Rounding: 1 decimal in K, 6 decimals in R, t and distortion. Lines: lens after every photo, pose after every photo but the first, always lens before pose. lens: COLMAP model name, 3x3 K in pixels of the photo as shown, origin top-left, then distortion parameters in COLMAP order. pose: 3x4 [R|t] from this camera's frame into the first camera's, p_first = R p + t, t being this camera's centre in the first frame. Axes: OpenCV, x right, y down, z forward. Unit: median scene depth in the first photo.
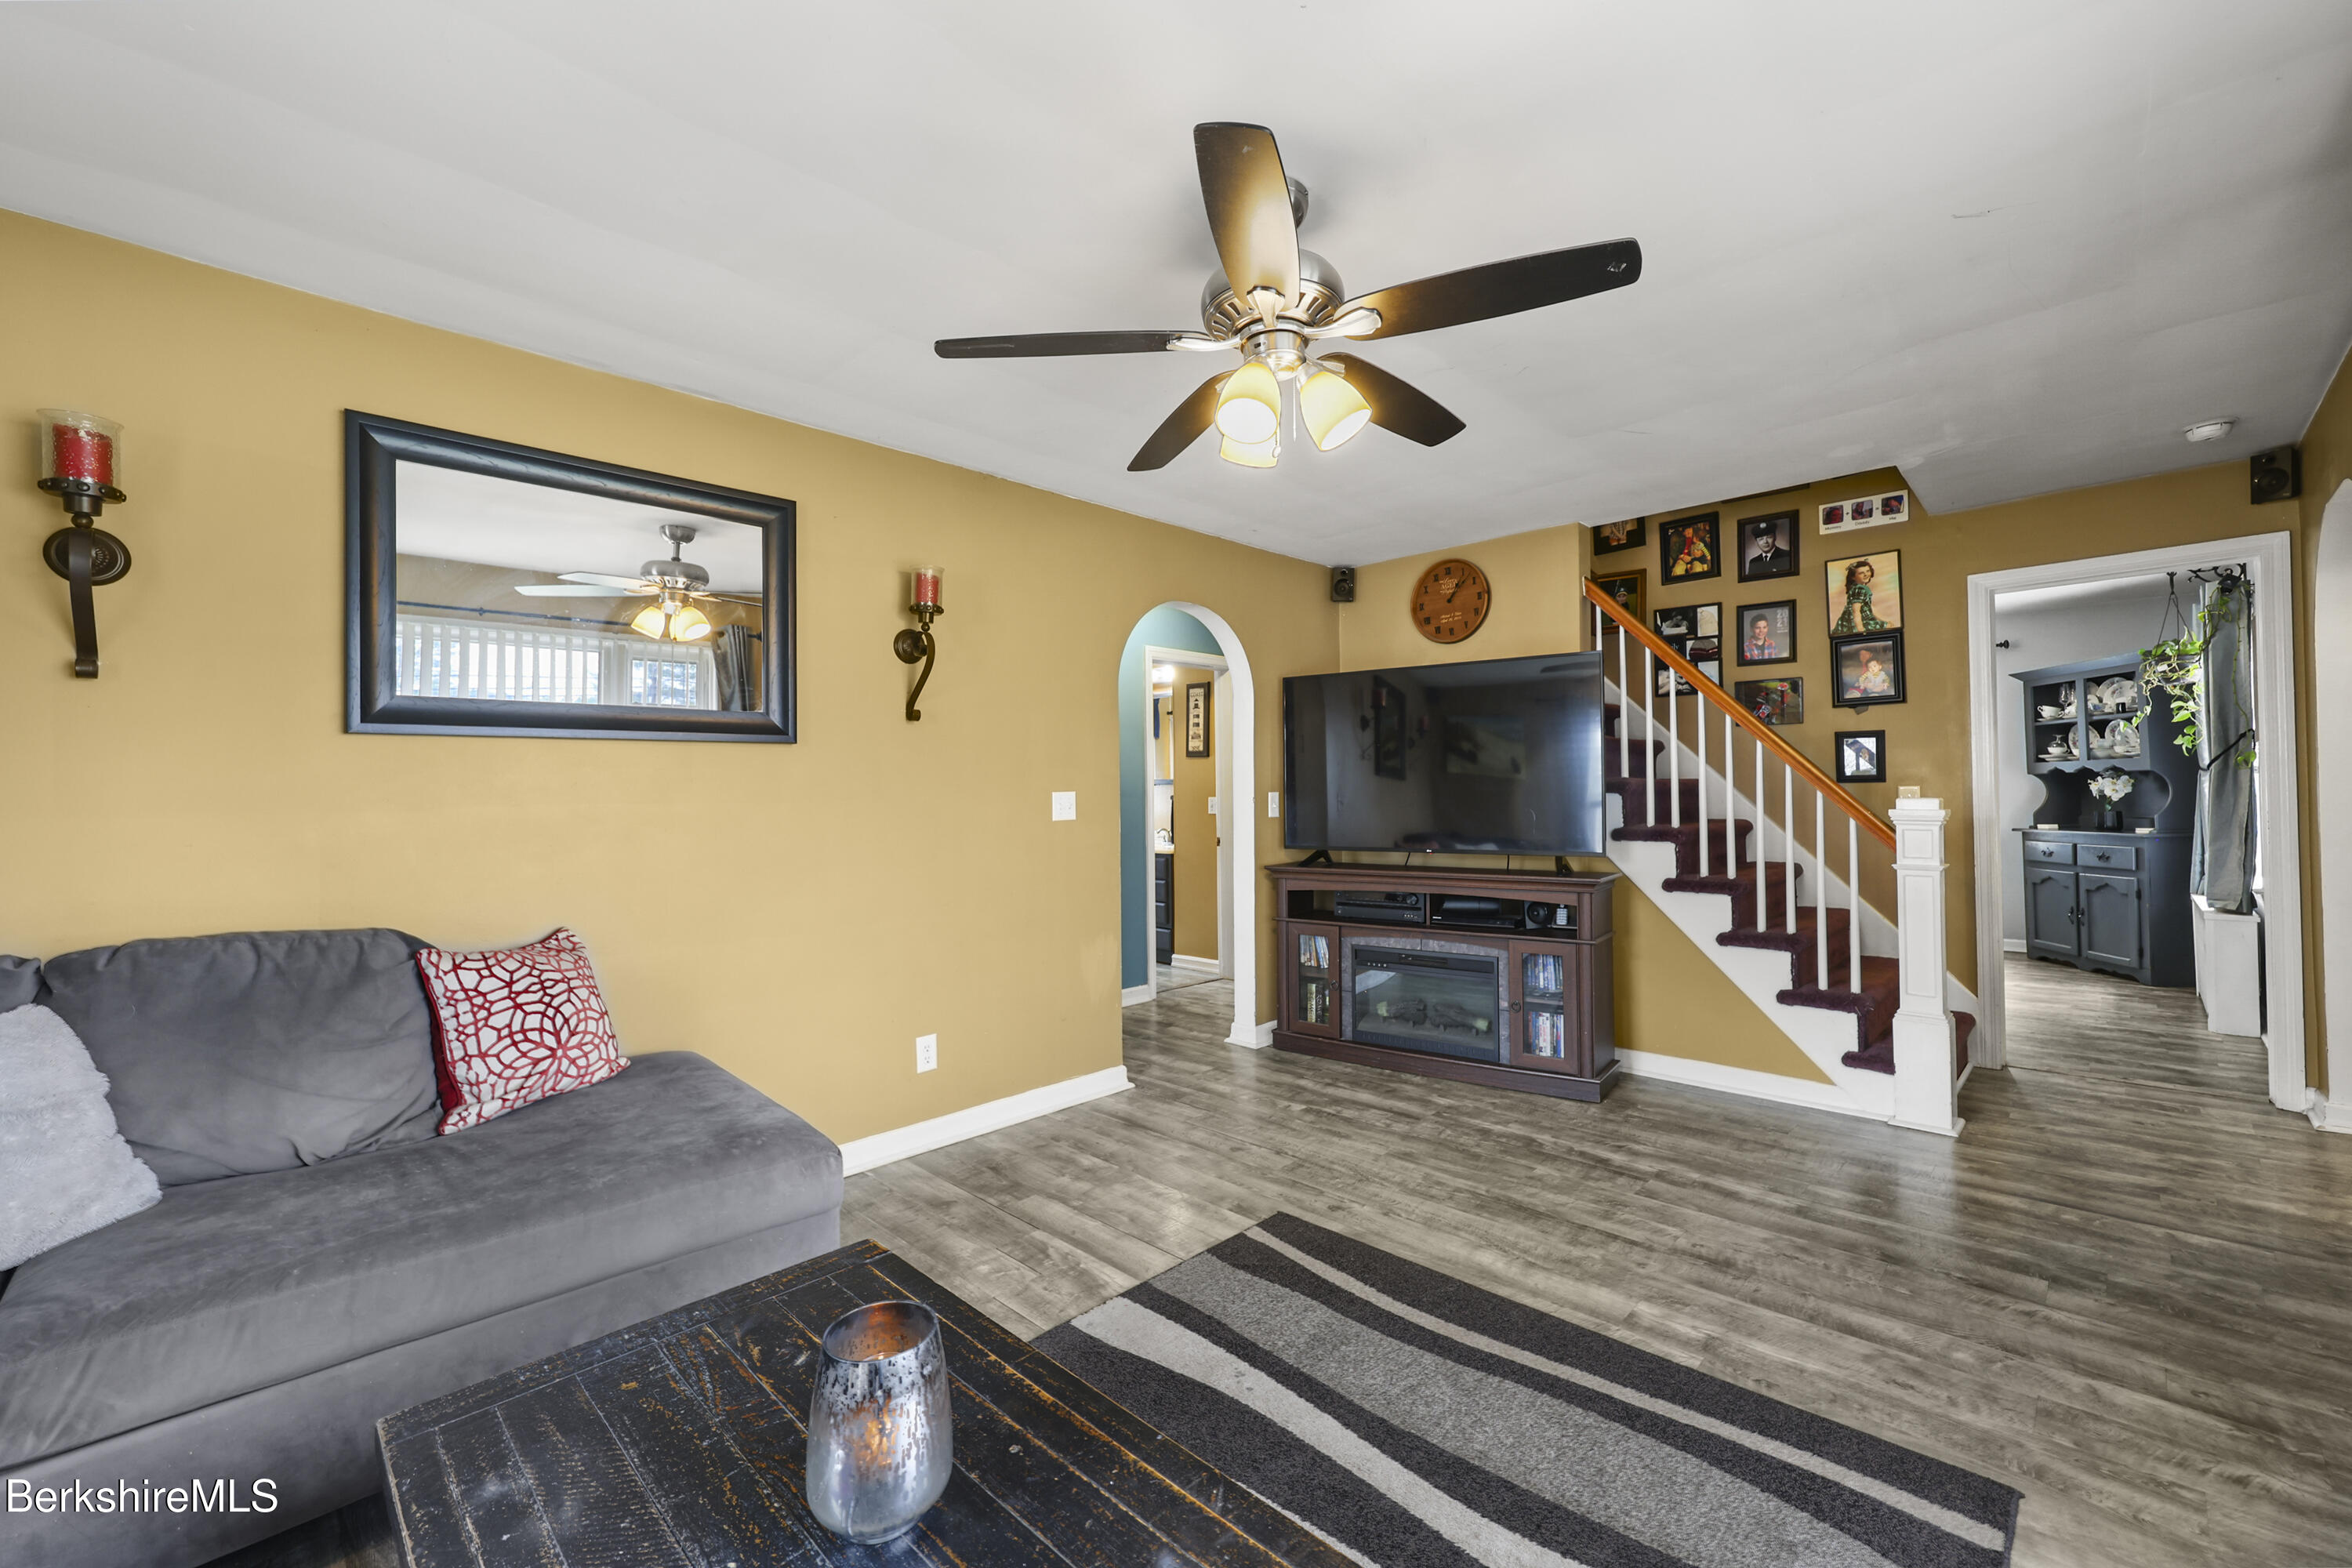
lens RADIAL K [[959.8, 0, 1176.8], [0, 959.8, 784.7], [0, 0, 1]] dist [0.003296, -0.001093]
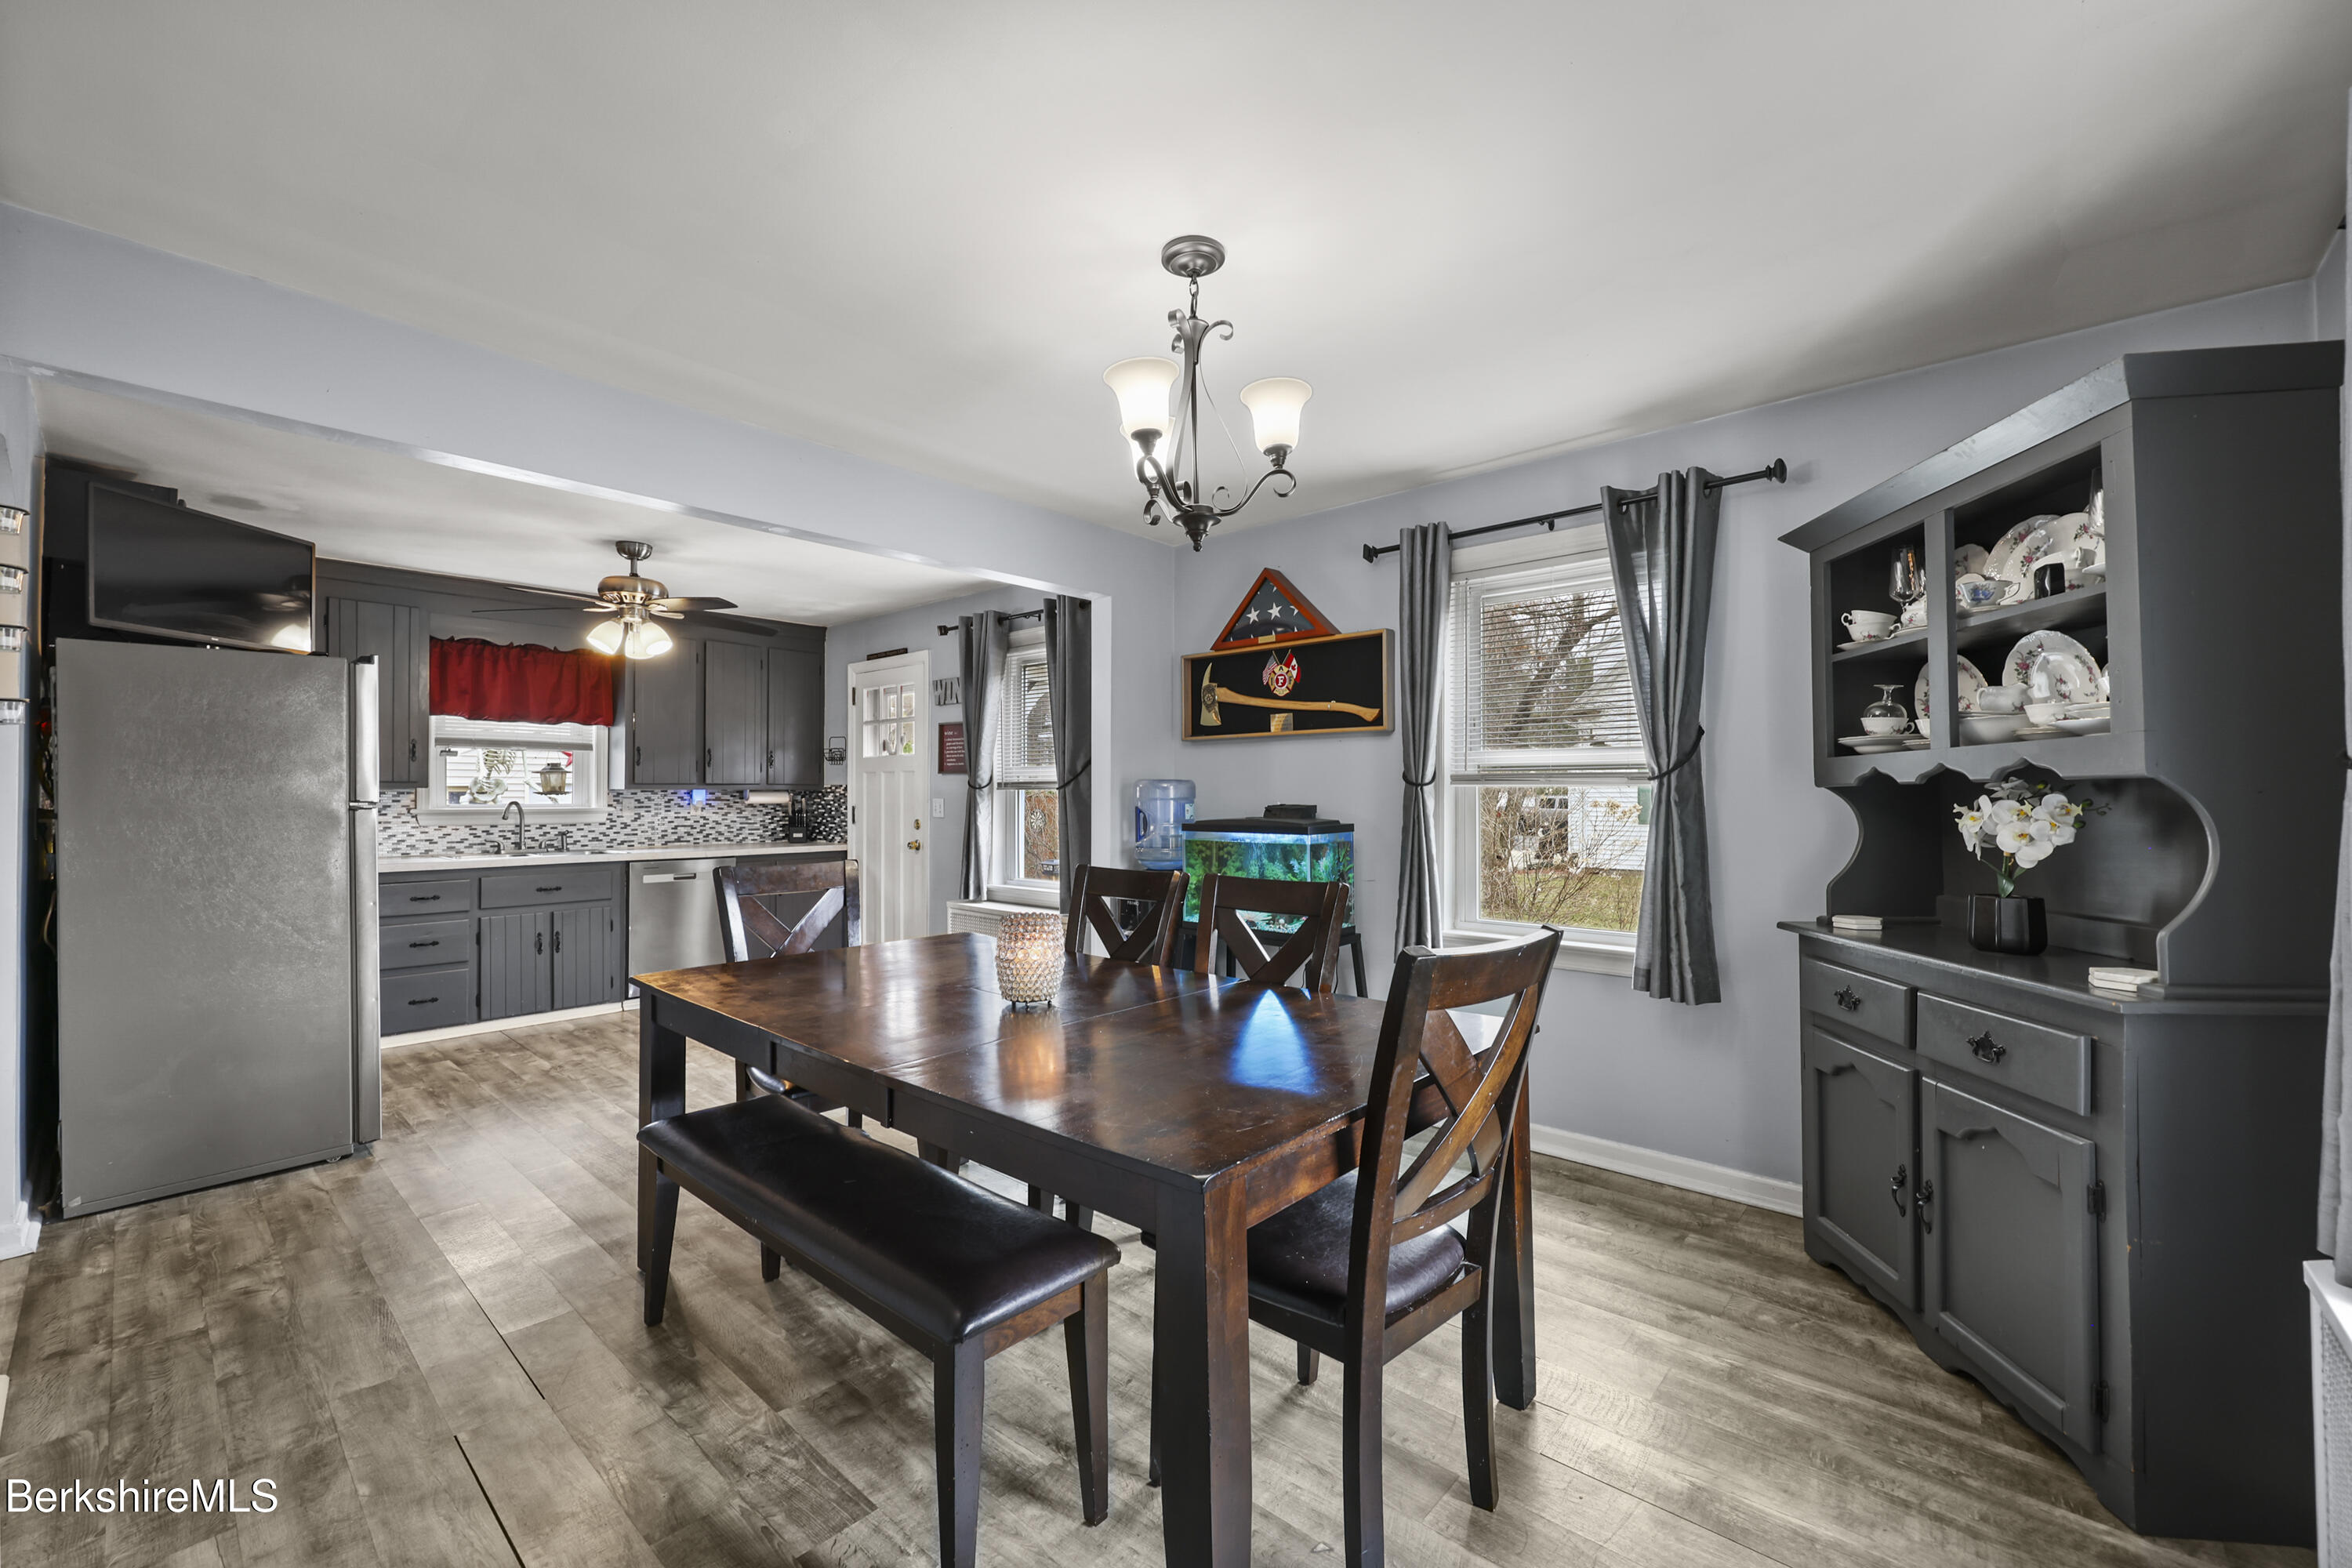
lens RADIAL K [[959.8, 0, 1176.2], [0, 959.8, 783.2], [0, 0, 1]] dist [0.003296, -0.001093]
pose [[0.998615, 0.025447, 0.046052, 0.649559], [-0.025236, 0.999668, -0.005156, -0.003824], [-0.046168, 0.003987, 0.998926, 0.664429]]
